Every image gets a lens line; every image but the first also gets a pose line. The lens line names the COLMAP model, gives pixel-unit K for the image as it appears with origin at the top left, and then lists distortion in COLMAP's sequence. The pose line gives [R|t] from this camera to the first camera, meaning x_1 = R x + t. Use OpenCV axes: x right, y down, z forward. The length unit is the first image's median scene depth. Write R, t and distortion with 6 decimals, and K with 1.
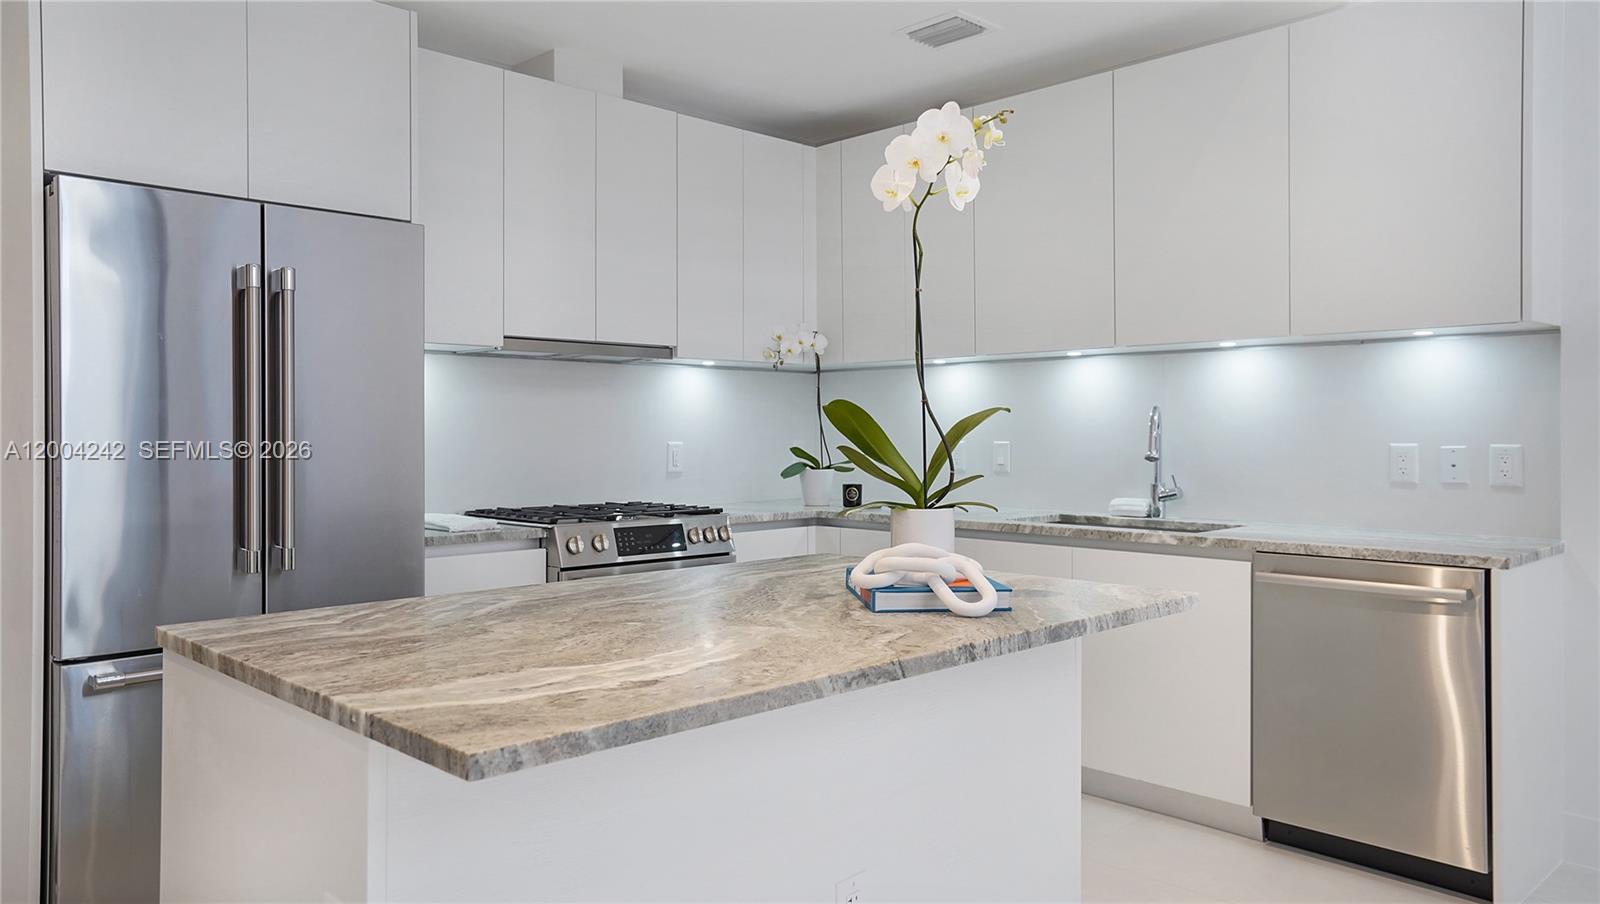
lens RADIAL K [[1131.9, 0, 800.9], [0, 1131.9, 447.5], [0, 0, 1]] dist [0.003422, 0.001583]
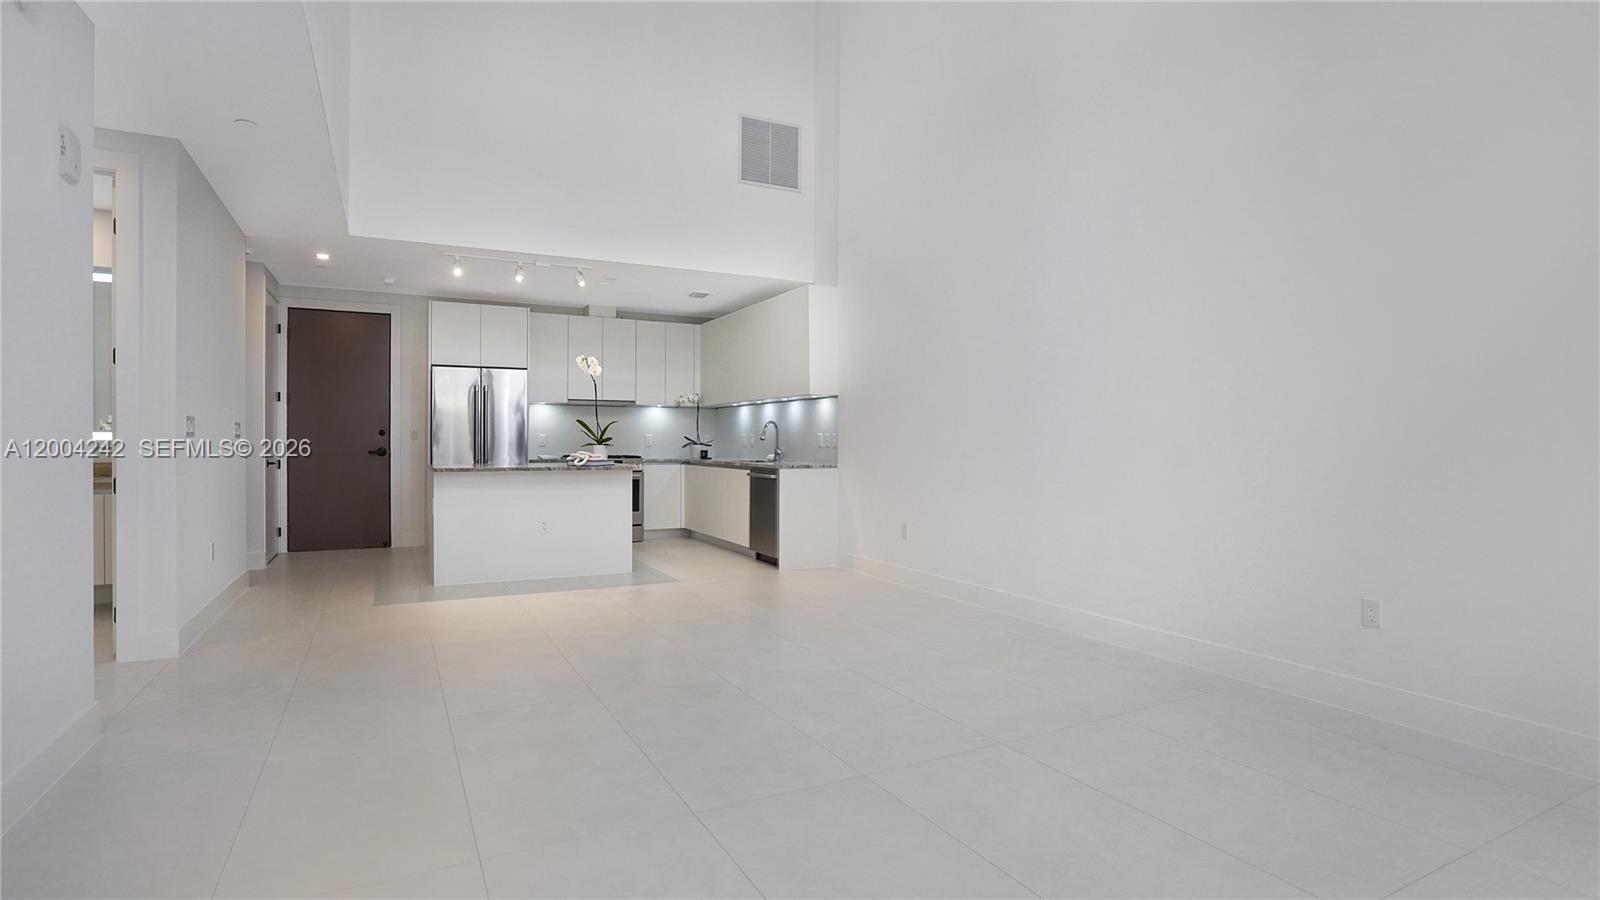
lens RADIAL K [[784.5, 0, 792.1], [0, 784.5, 451.6], [0, 0, 1]] dist [-0.019754, 0.001040]
pose [[0.950971, 0.010633, -0.309098, 1.111730], [-0.010483, 0.999943, 0.002148, 0.039983], [0.309103, 0.001197, 0.951028, -0.984935]]
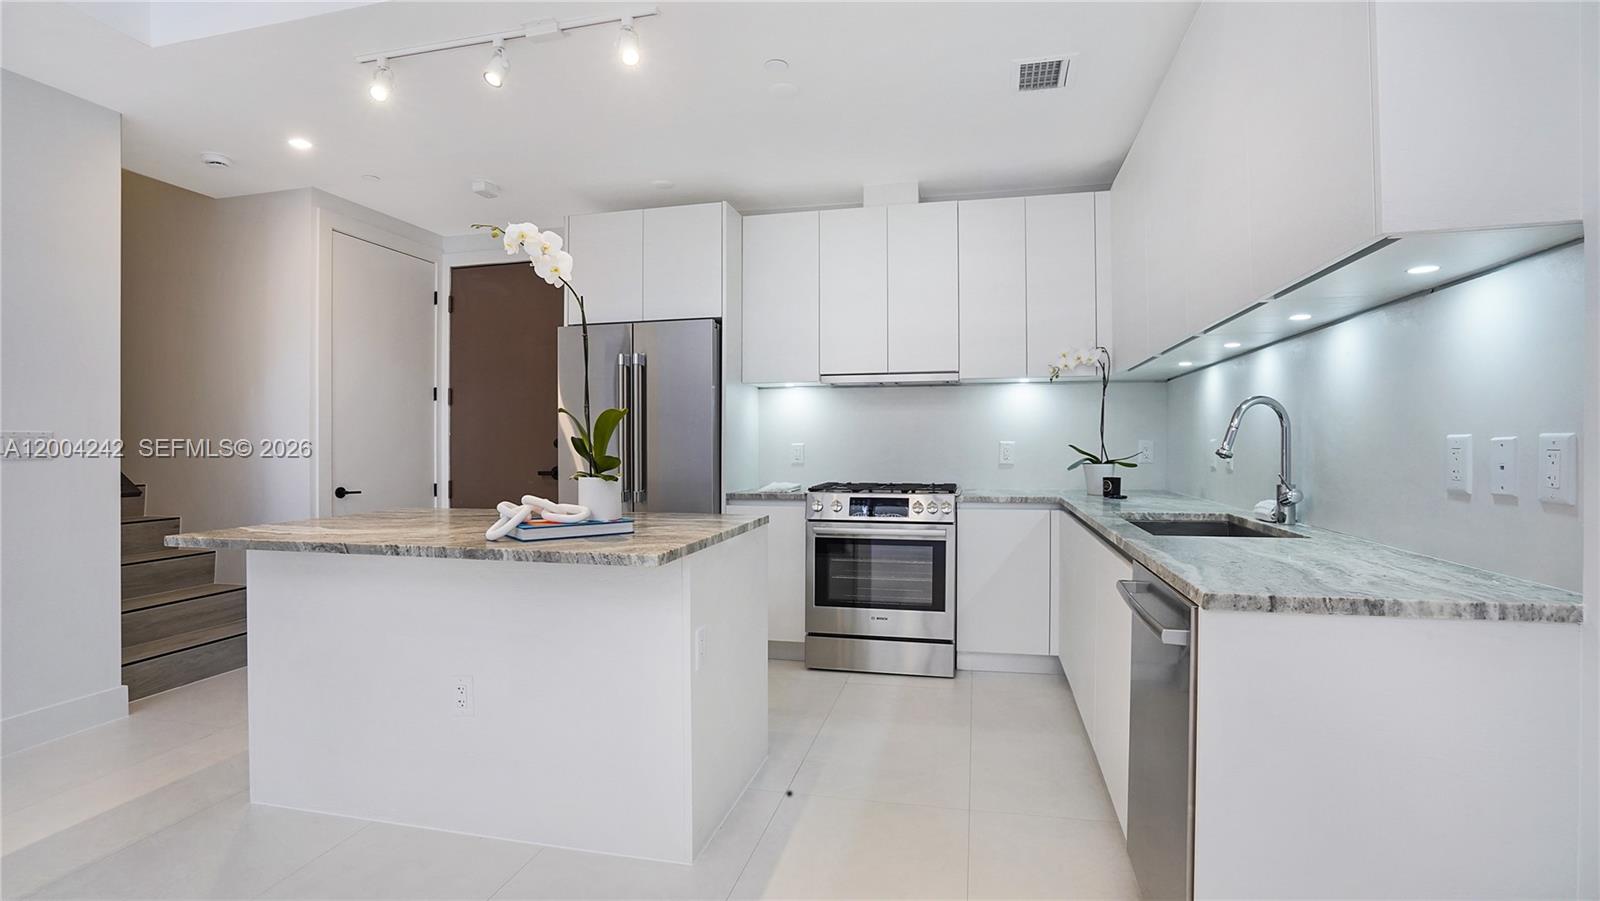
lens RADIAL K [[756.8, 0, 793.7], [0, 756.8, 447.7], [0, 0, 1]] dist [-0.027299, 0.000537]
pose [[0.520201, 0.002367, -0.854041, 0.710027], [-0.008165, 0.999964, -0.002202, 0.008967], [0.854005, 0.008119, 0.520202, 0.443343]]
